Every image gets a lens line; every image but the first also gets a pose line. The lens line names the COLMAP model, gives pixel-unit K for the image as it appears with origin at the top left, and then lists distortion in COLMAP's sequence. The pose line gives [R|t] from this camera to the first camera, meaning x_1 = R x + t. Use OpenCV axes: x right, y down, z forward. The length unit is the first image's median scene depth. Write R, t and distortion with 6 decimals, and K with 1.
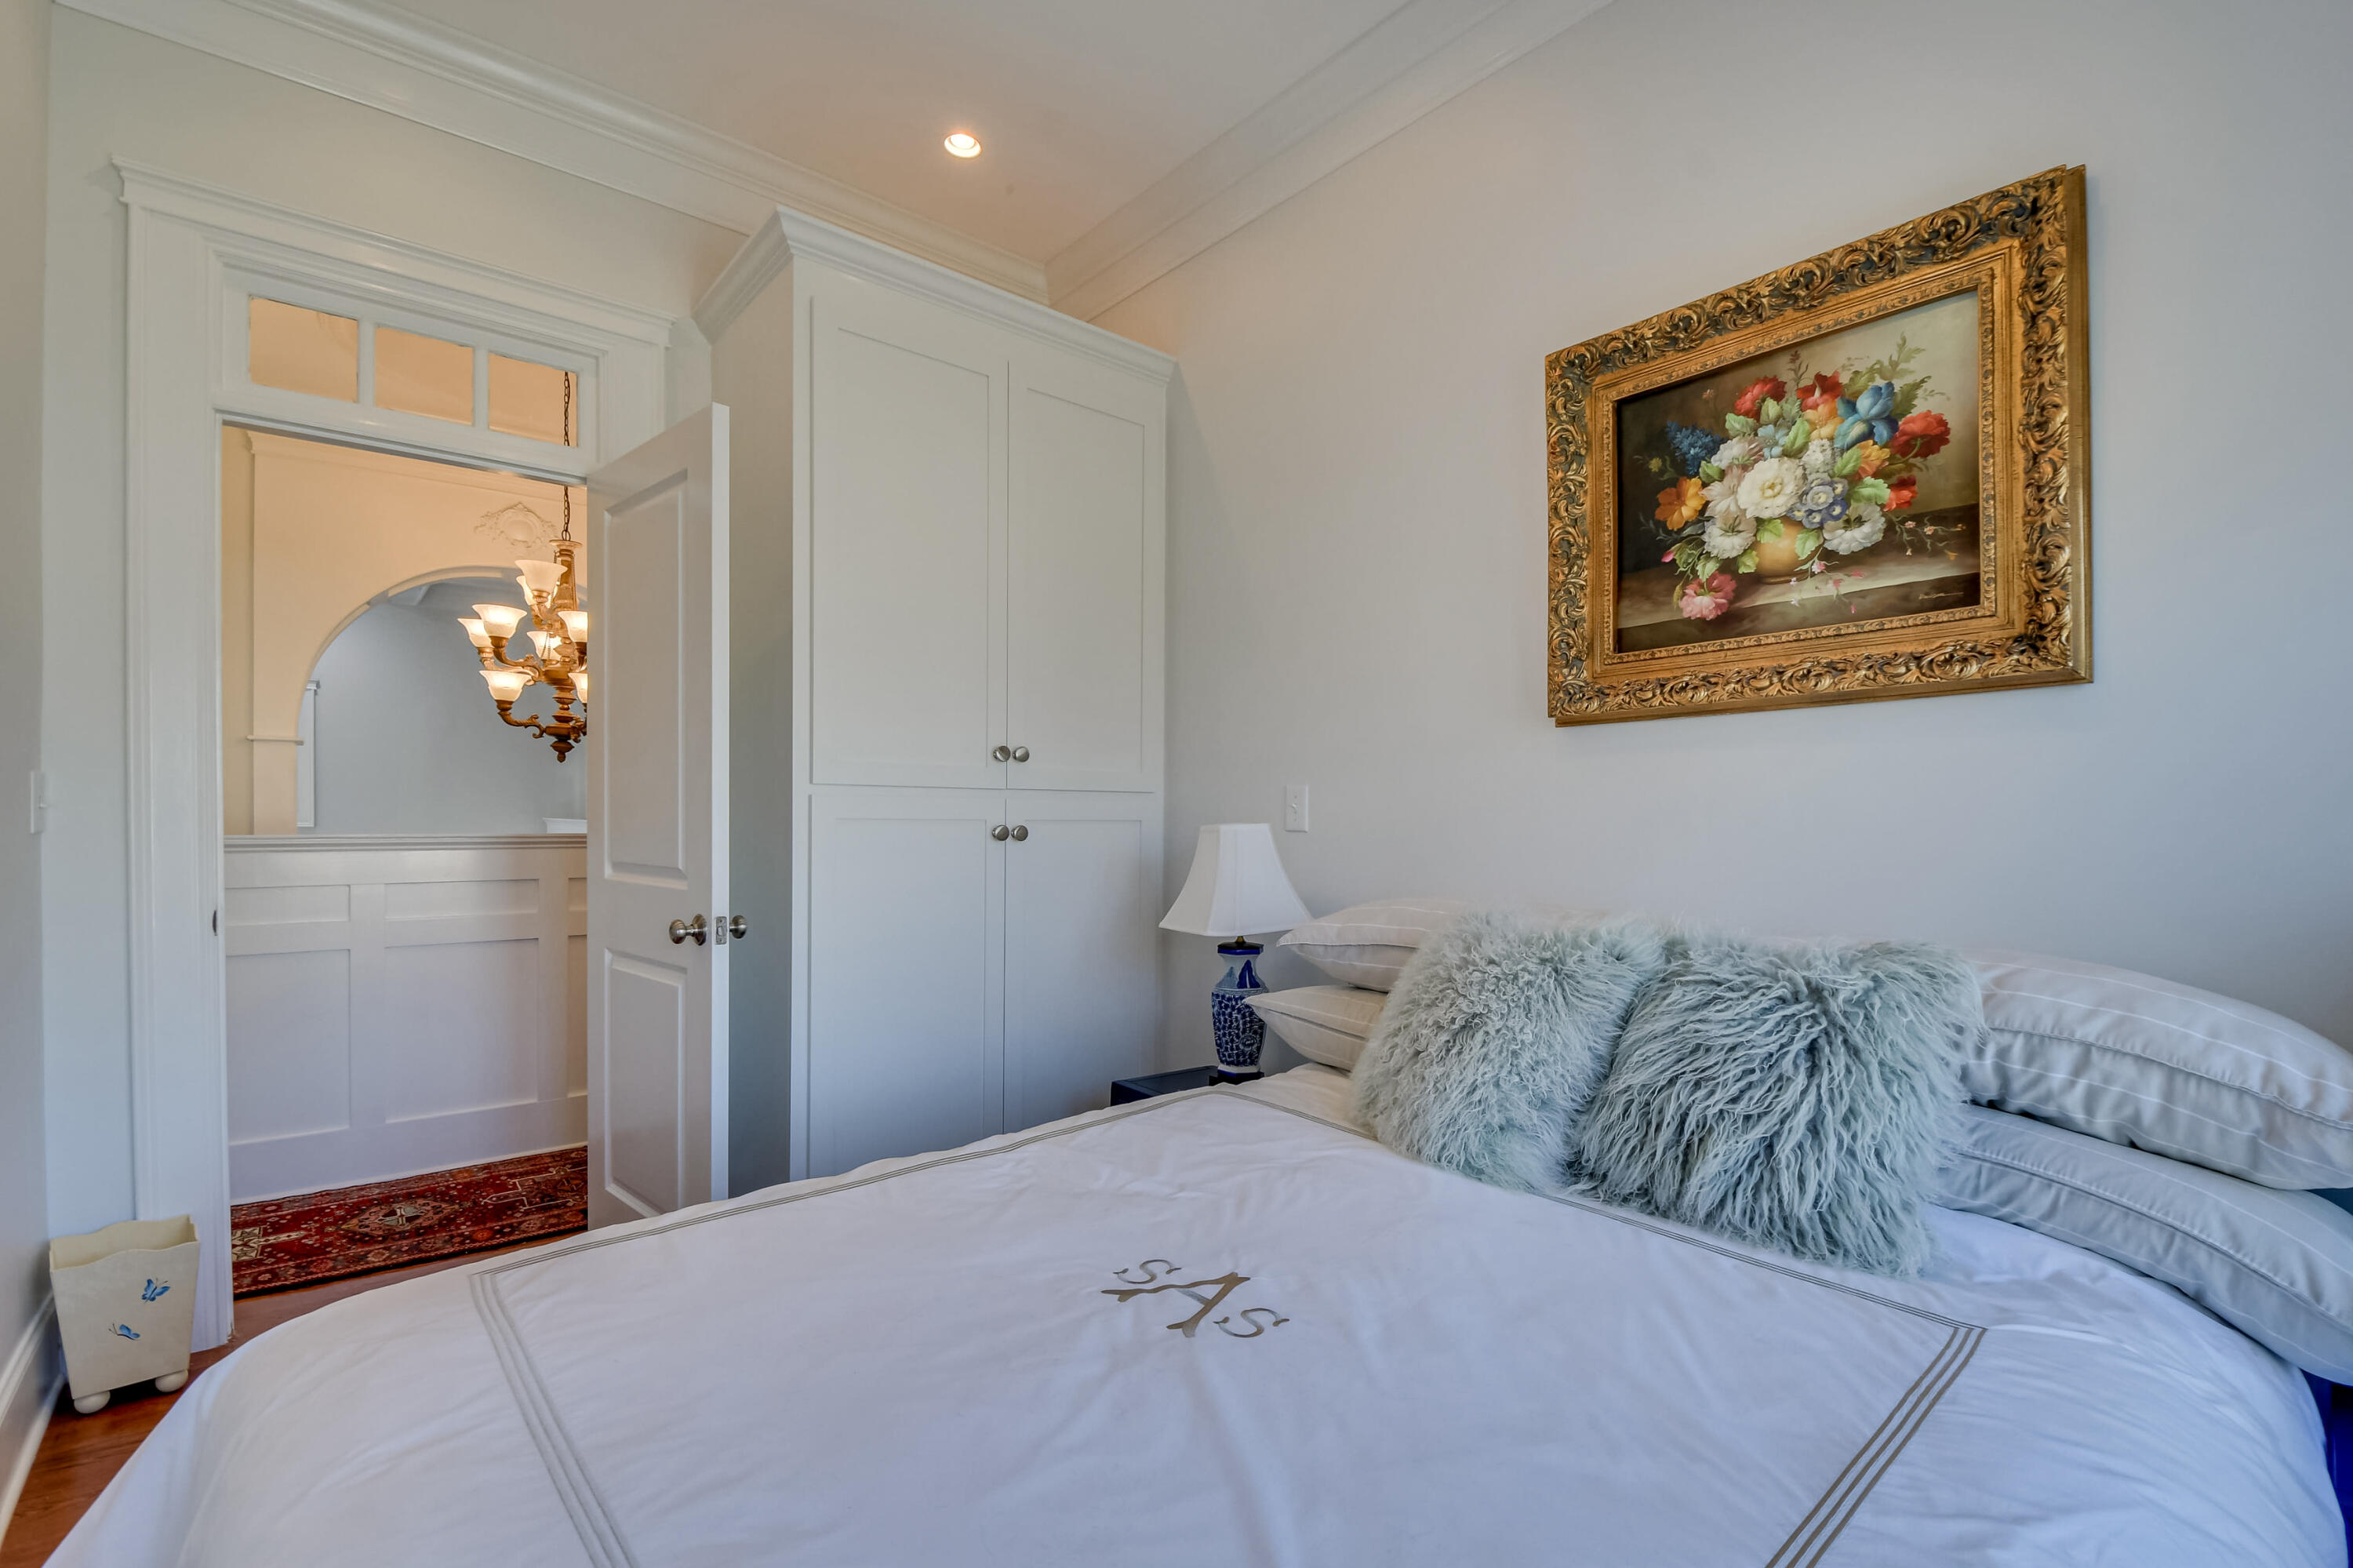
lens RADIAL K [[1043.7, 0, 1200.9], [0, 1043.7, 828.0], [0, 0, 1]] dist [0.000627, -0.000033]
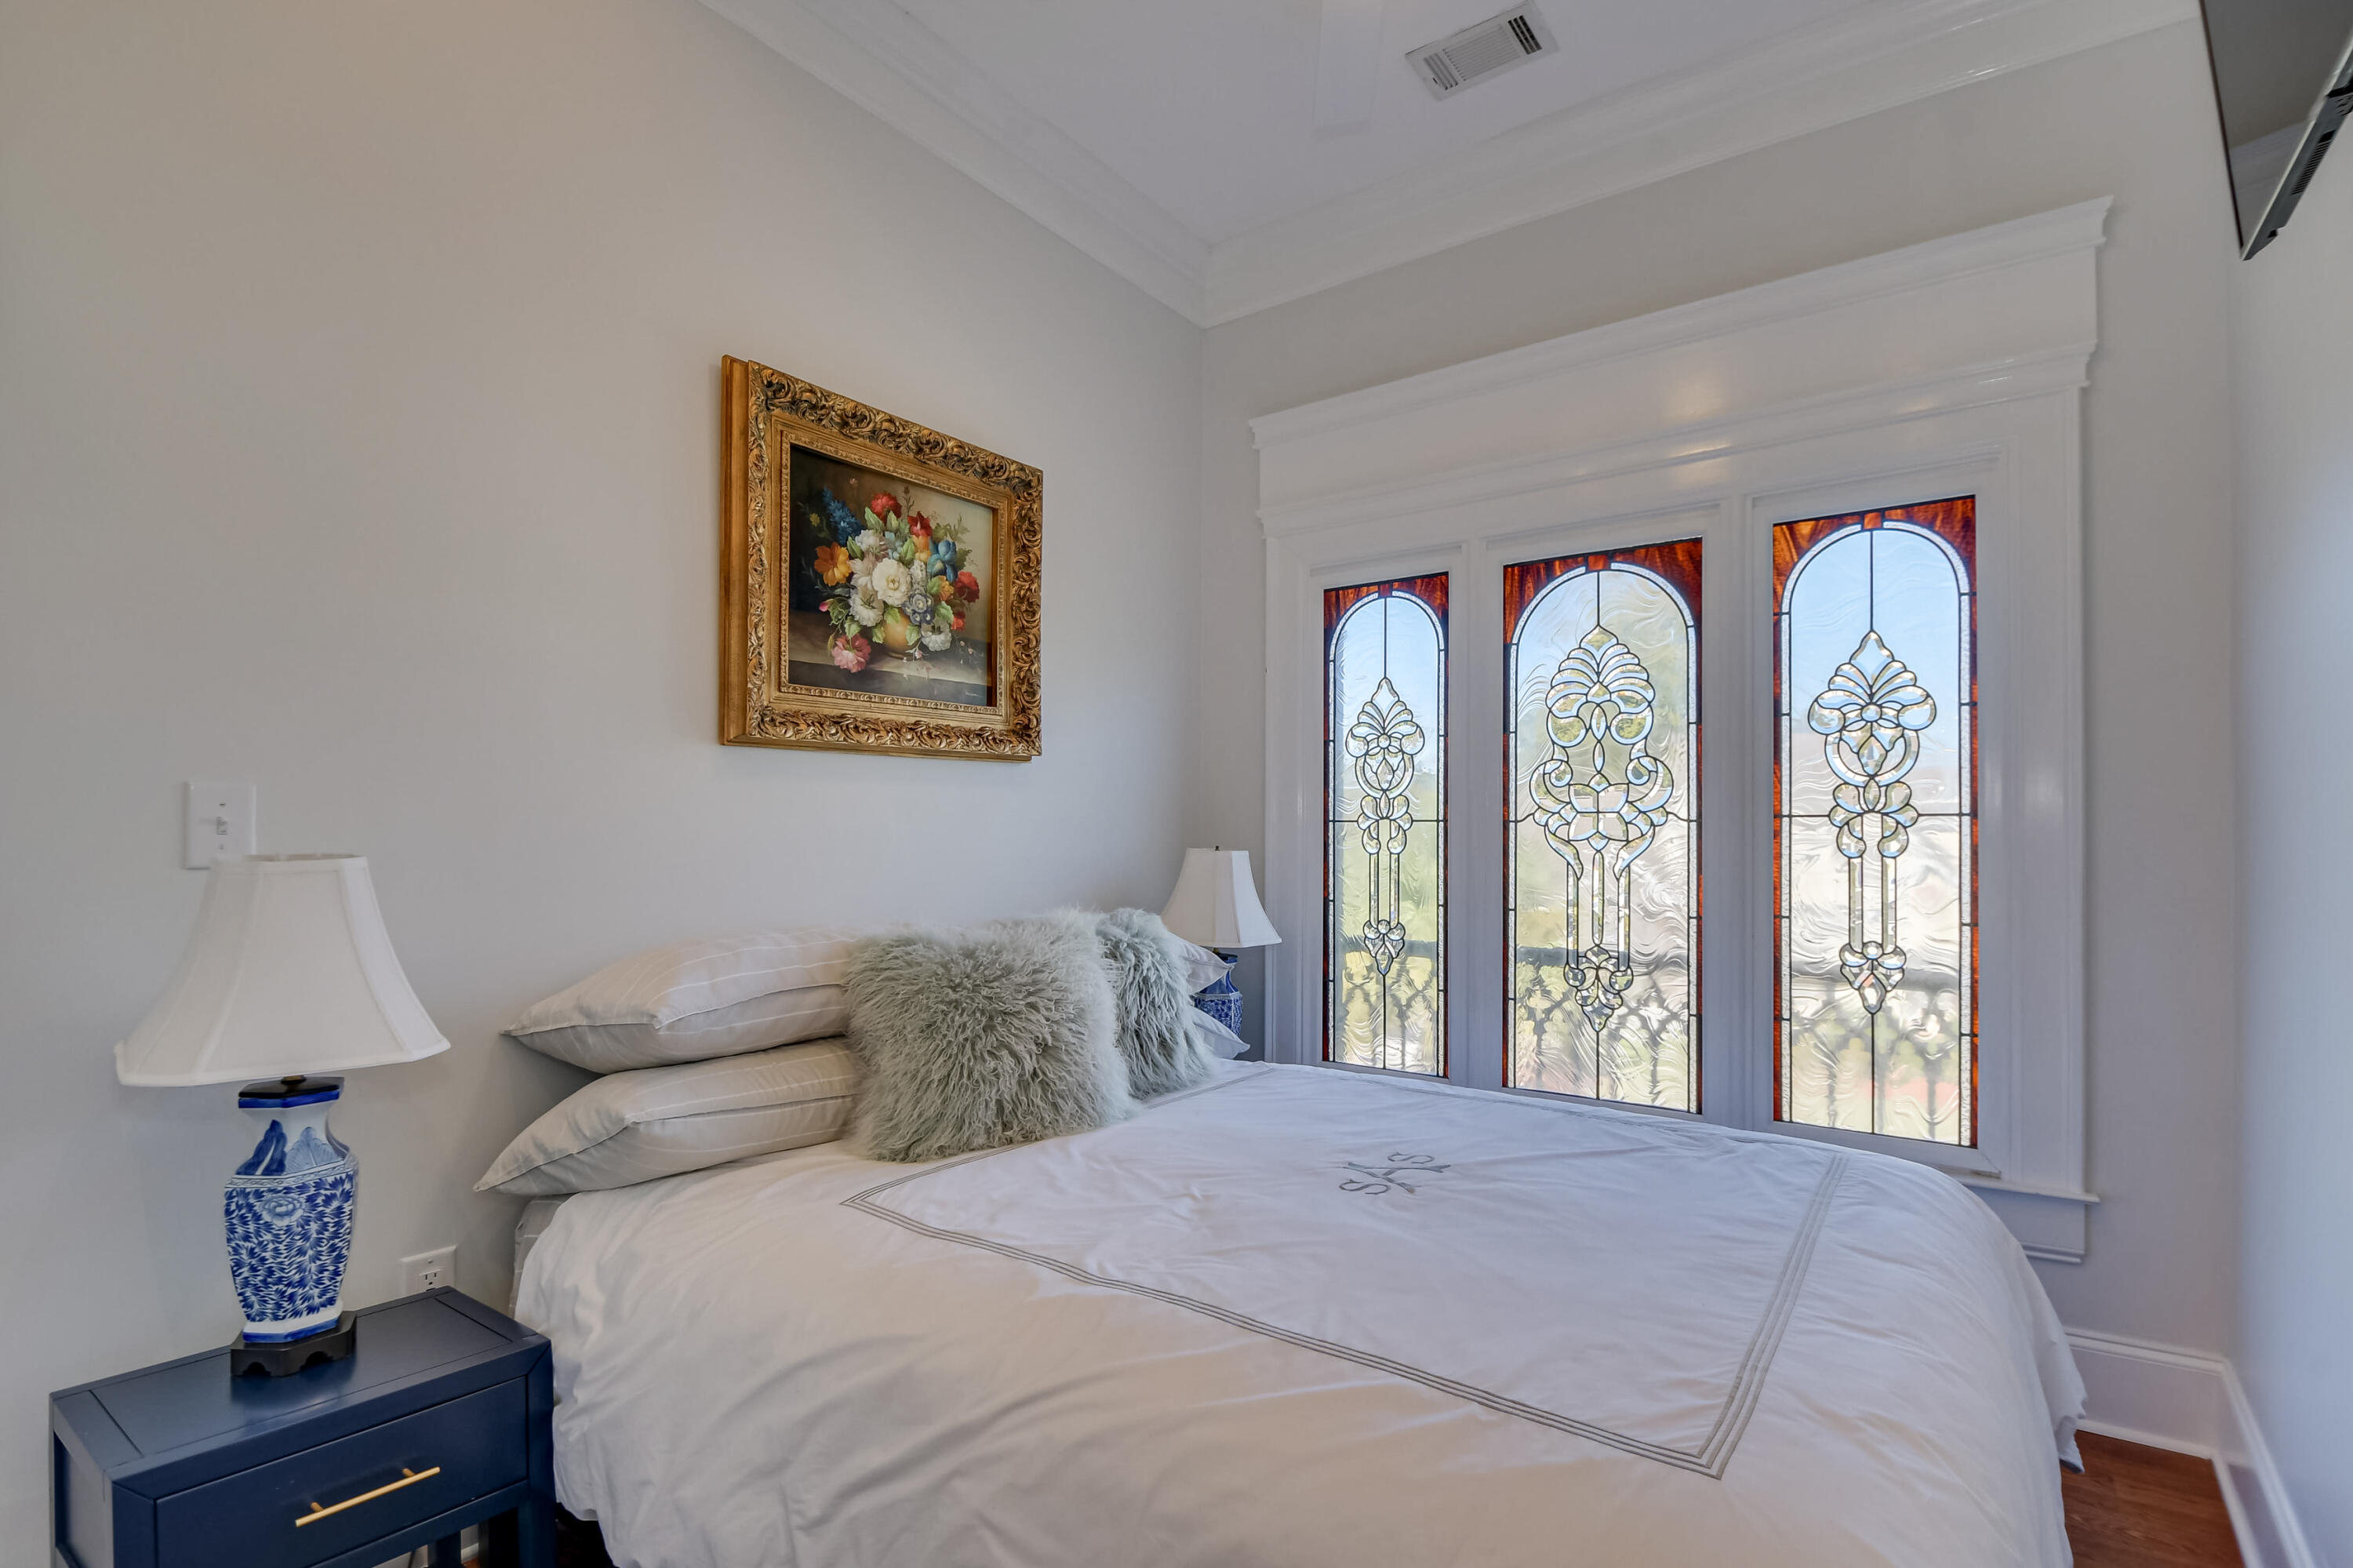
lens RADIAL K [[1109.8, 0, 1178.5], [0, 1109.8, 831.6], [0, 0, 1]] dist [-0.000391, -0.000164]
pose [[-0.220669, -0.001279, 0.975348, -0.856452], [0.003962, 0.999990, 0.002208, -0.021362], [-0.975341, 0.004351, -0.220662, 0.956744]]
